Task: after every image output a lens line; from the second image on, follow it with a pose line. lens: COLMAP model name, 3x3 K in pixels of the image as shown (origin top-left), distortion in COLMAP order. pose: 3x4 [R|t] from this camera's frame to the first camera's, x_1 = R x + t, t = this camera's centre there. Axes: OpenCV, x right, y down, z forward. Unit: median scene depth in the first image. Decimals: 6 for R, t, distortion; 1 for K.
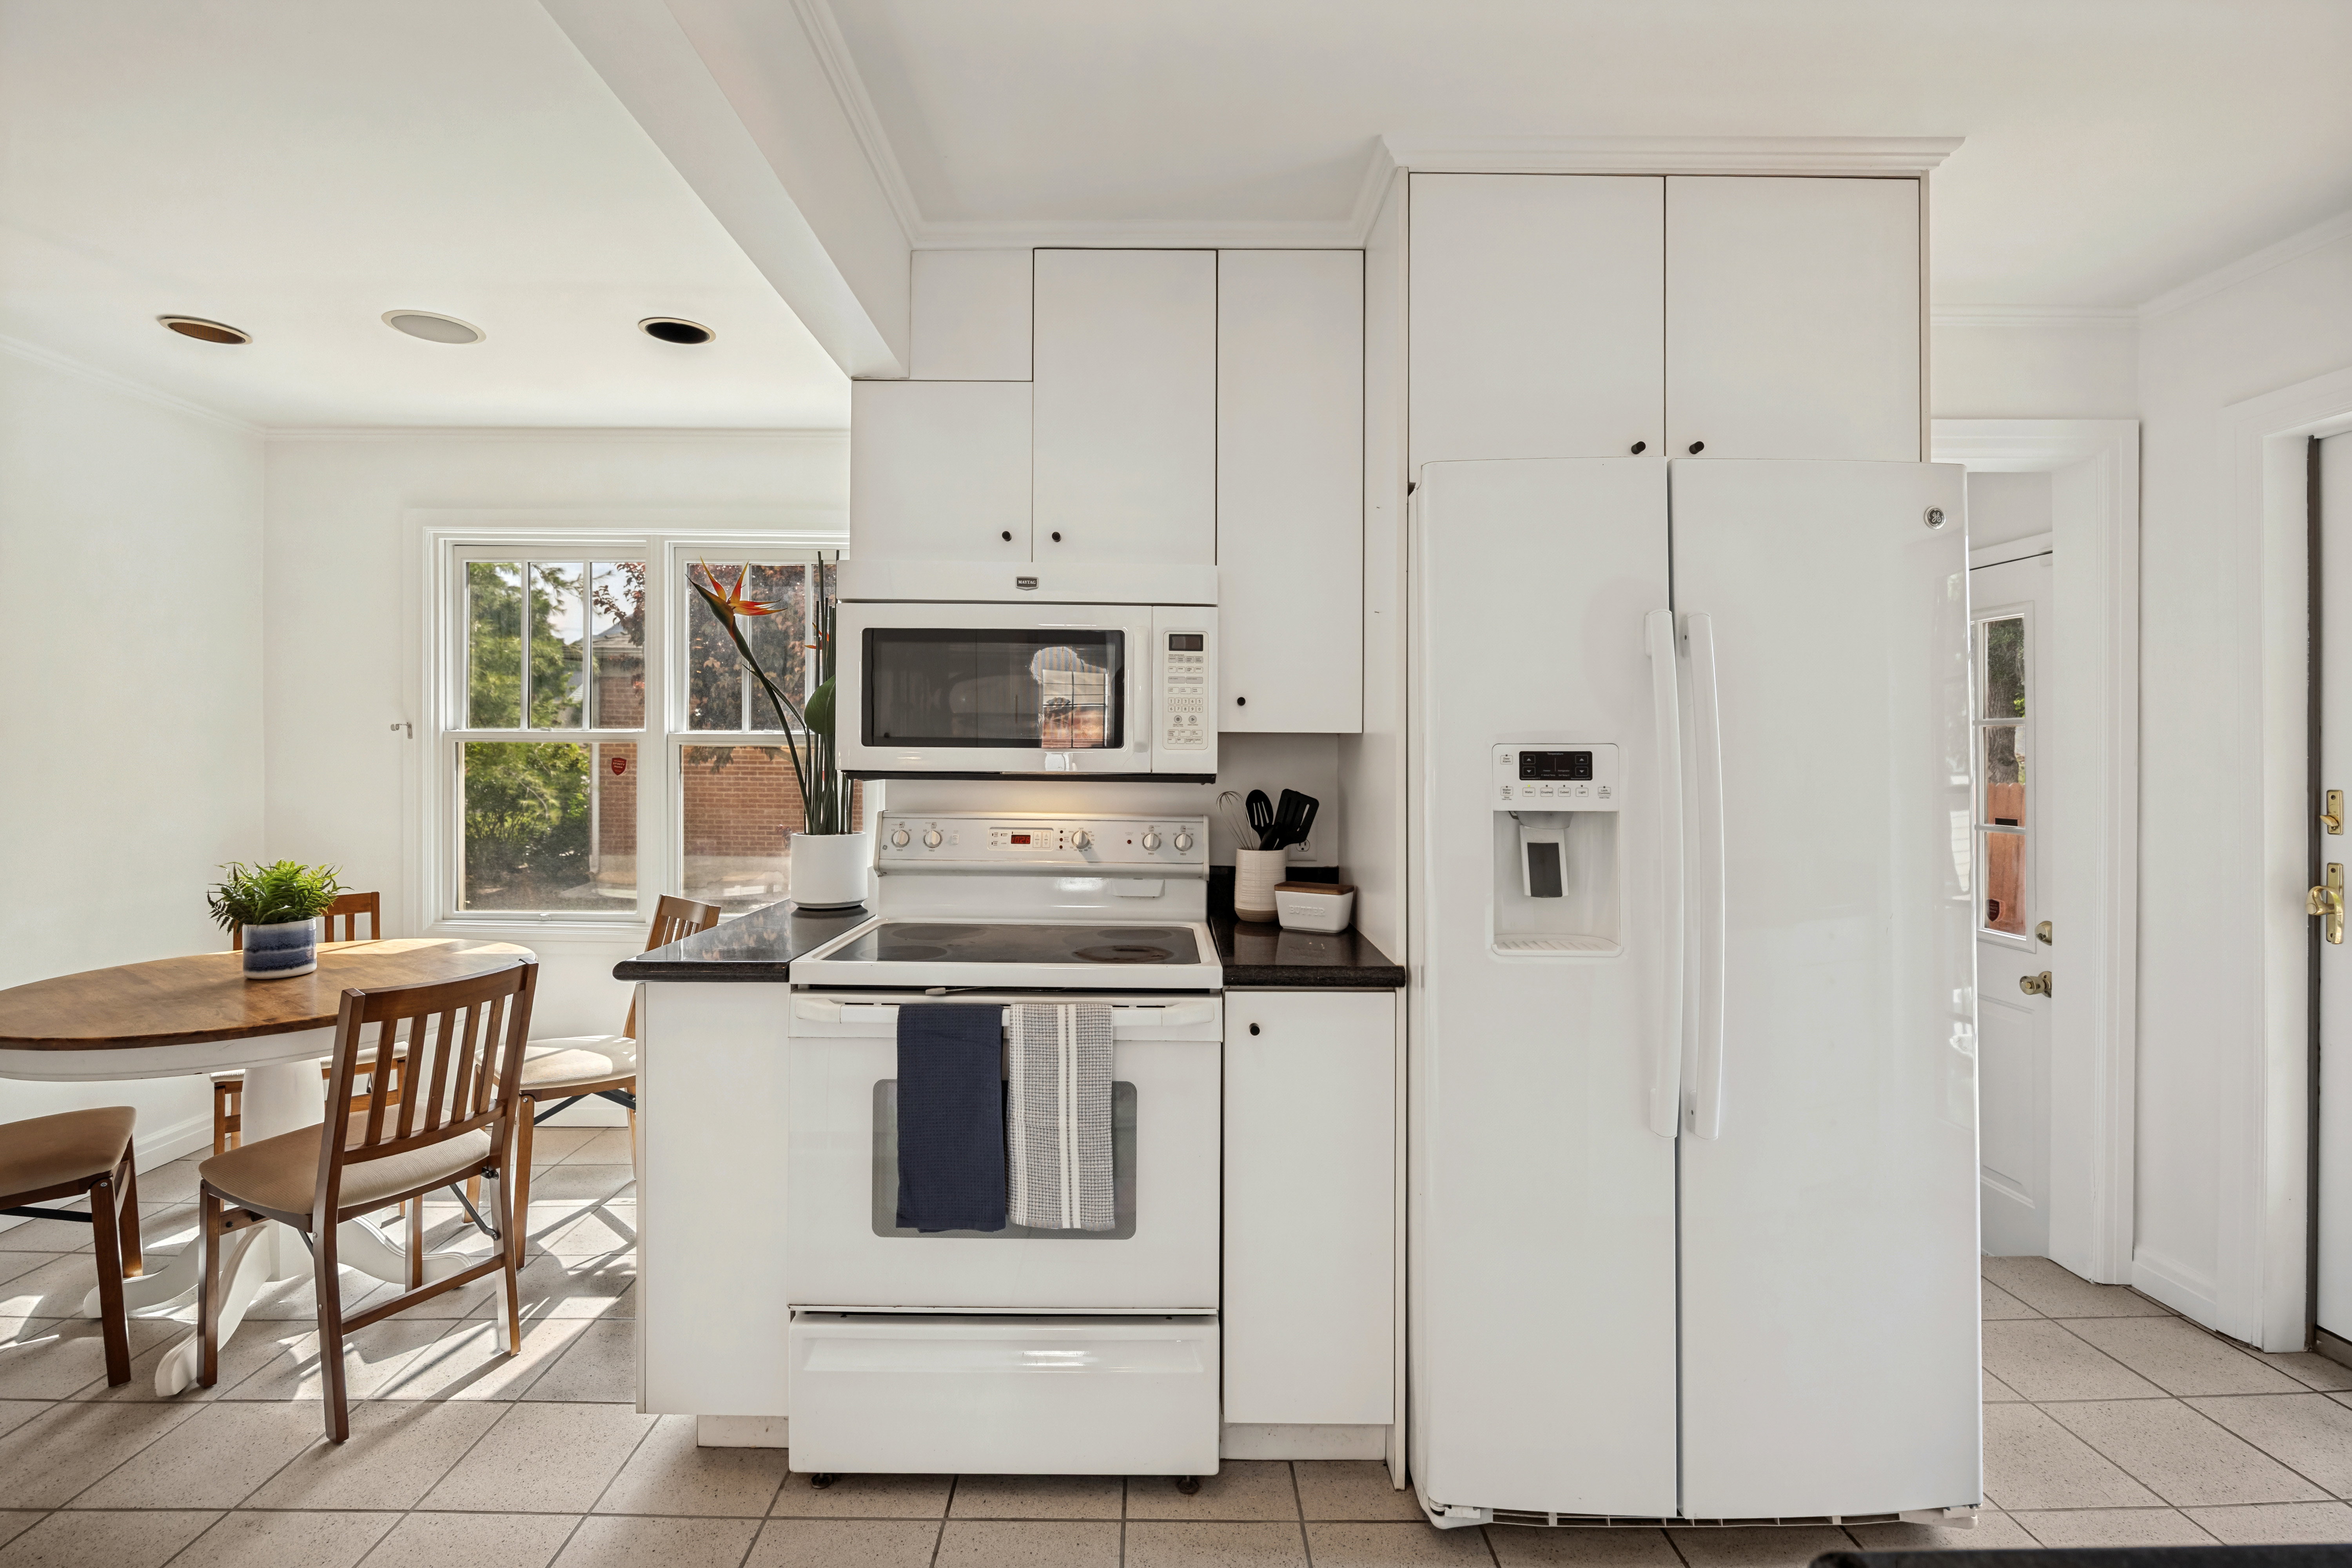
lens RADIAL K [[1077.1, 0, 1168.0], [0, 1077.1, 762.9], [0, 0, 1]] dist [-0.009157, -0.001045]
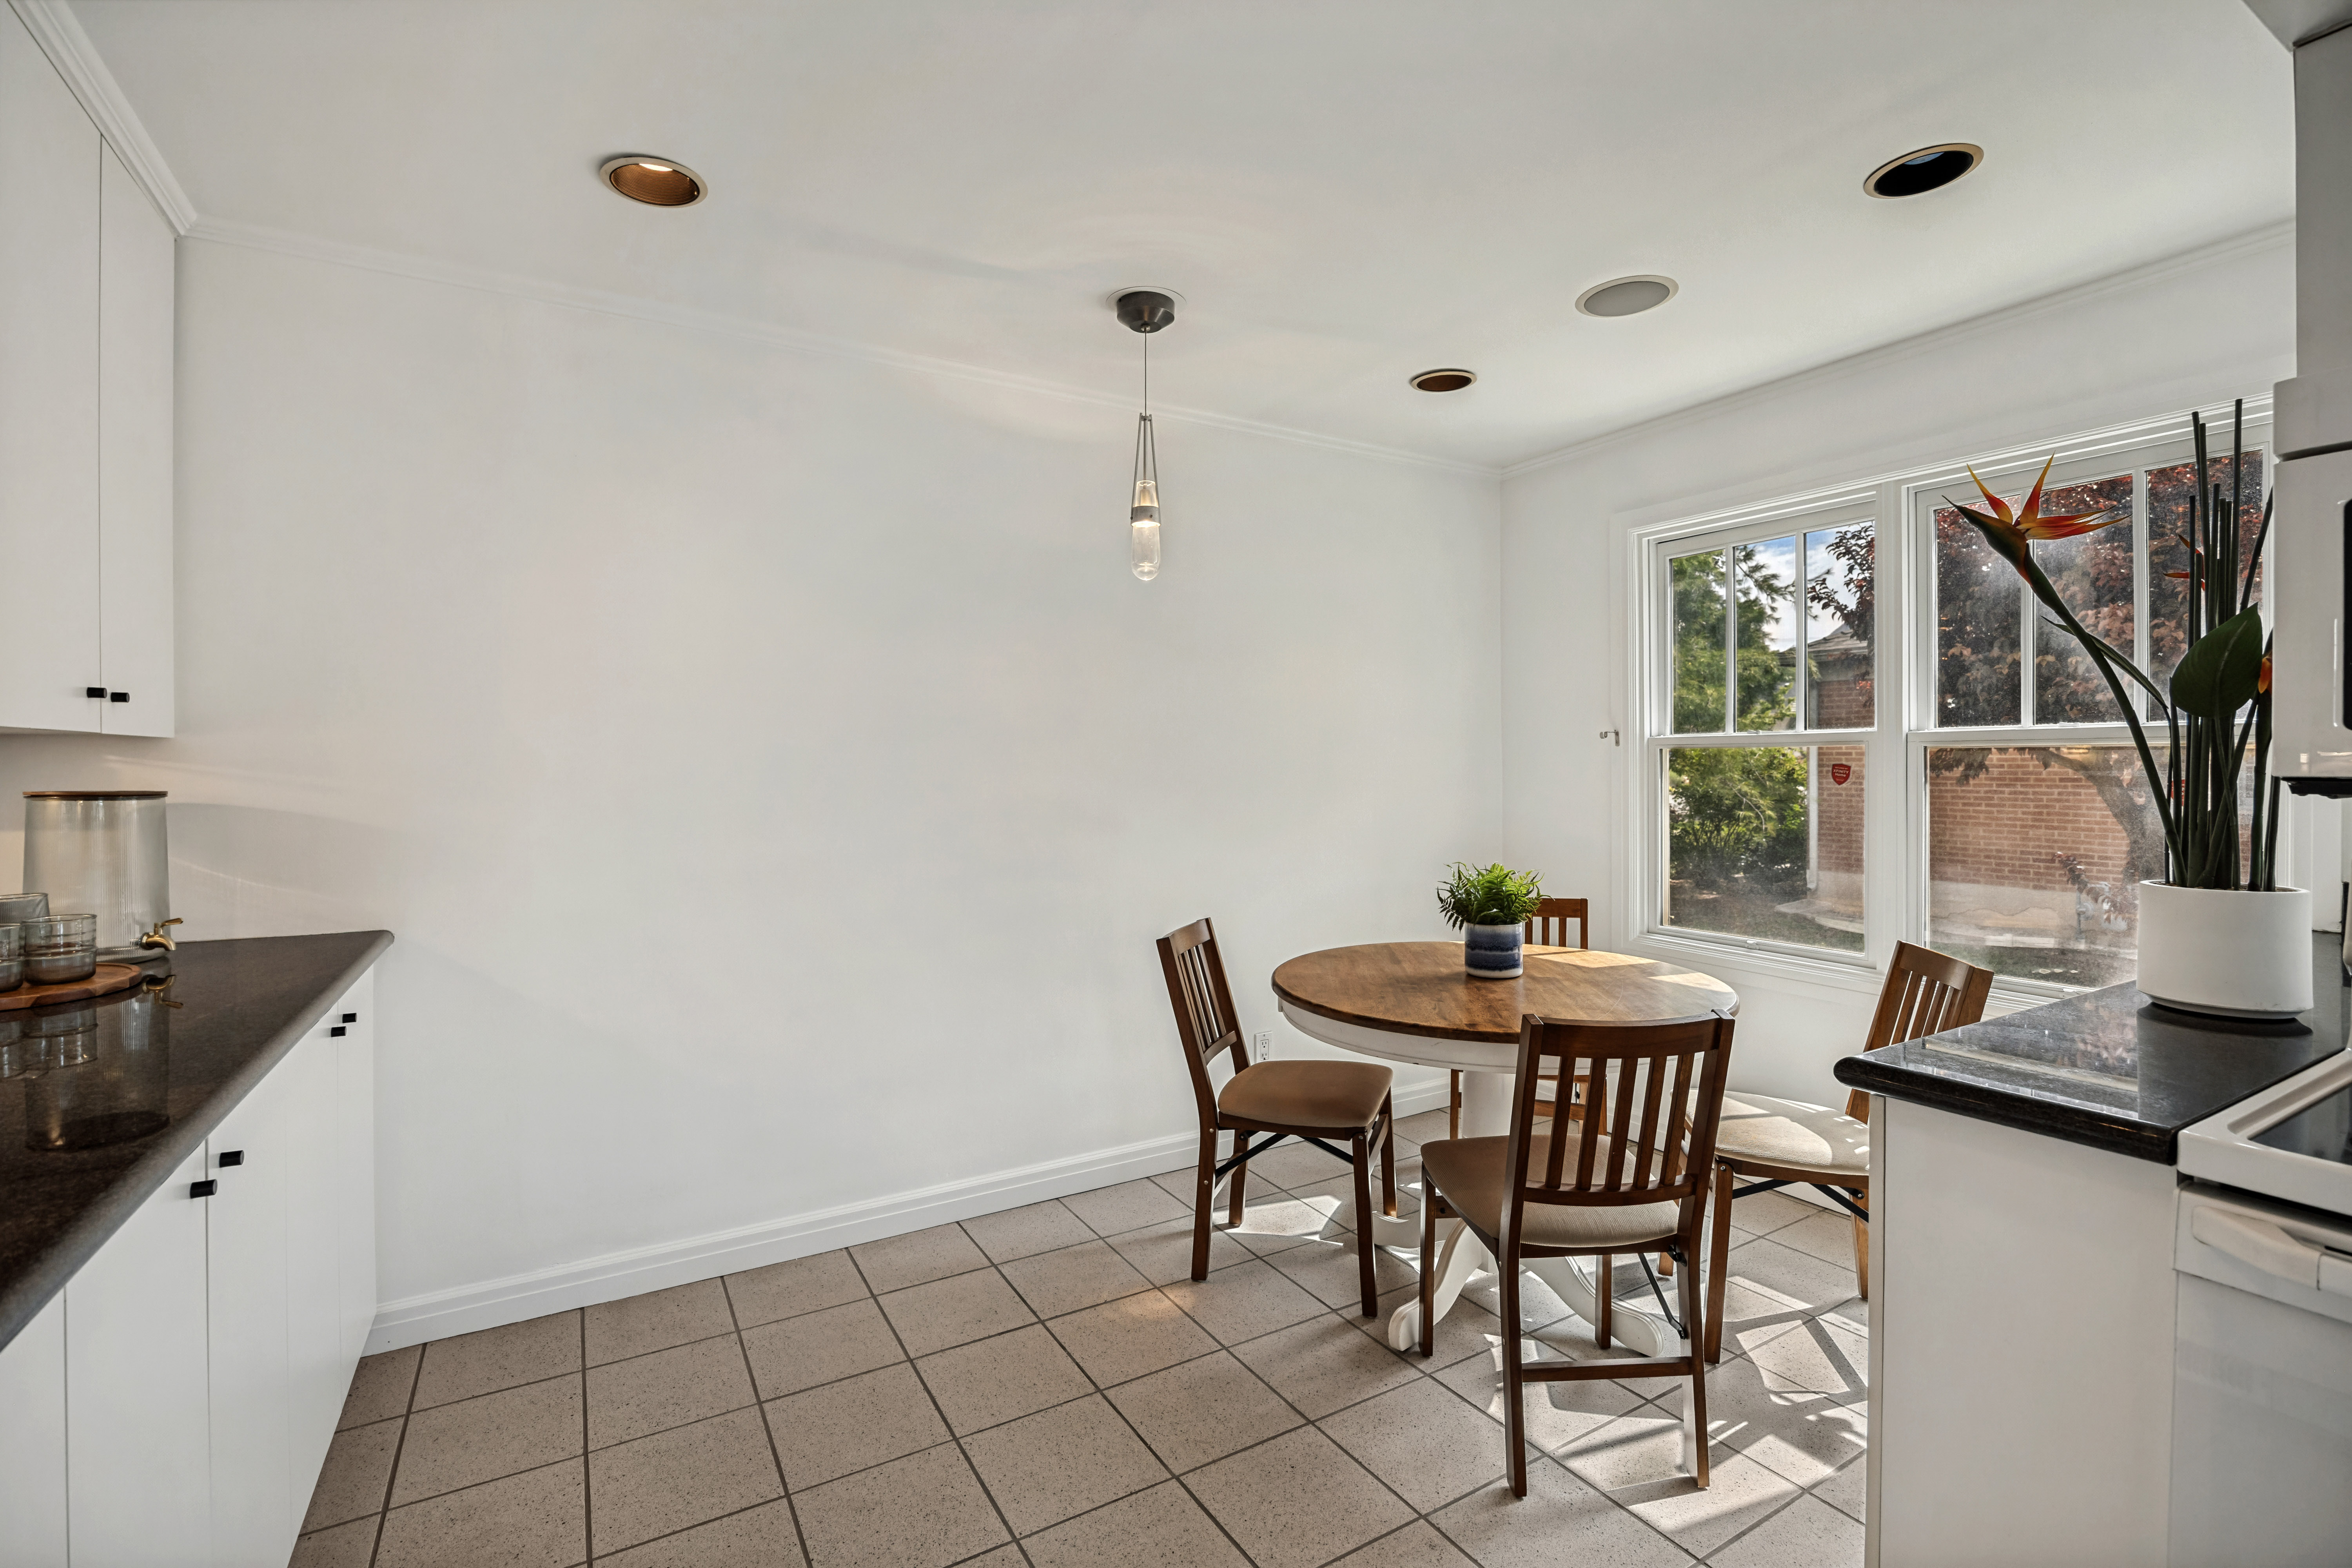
lens RADIAL K [[1022.8, 0, 1170.5], [0, 1022.8, 774.1], [0, 0, 1]] dist [-0.013935, -0.000923]
pose [[0.494073, -0.000669, -0.869420, -0.125538], [0.000145, 1.000000, -0.000687, 0.005020], [0.869420, 0.000214, 0.494073, 0.240185]]
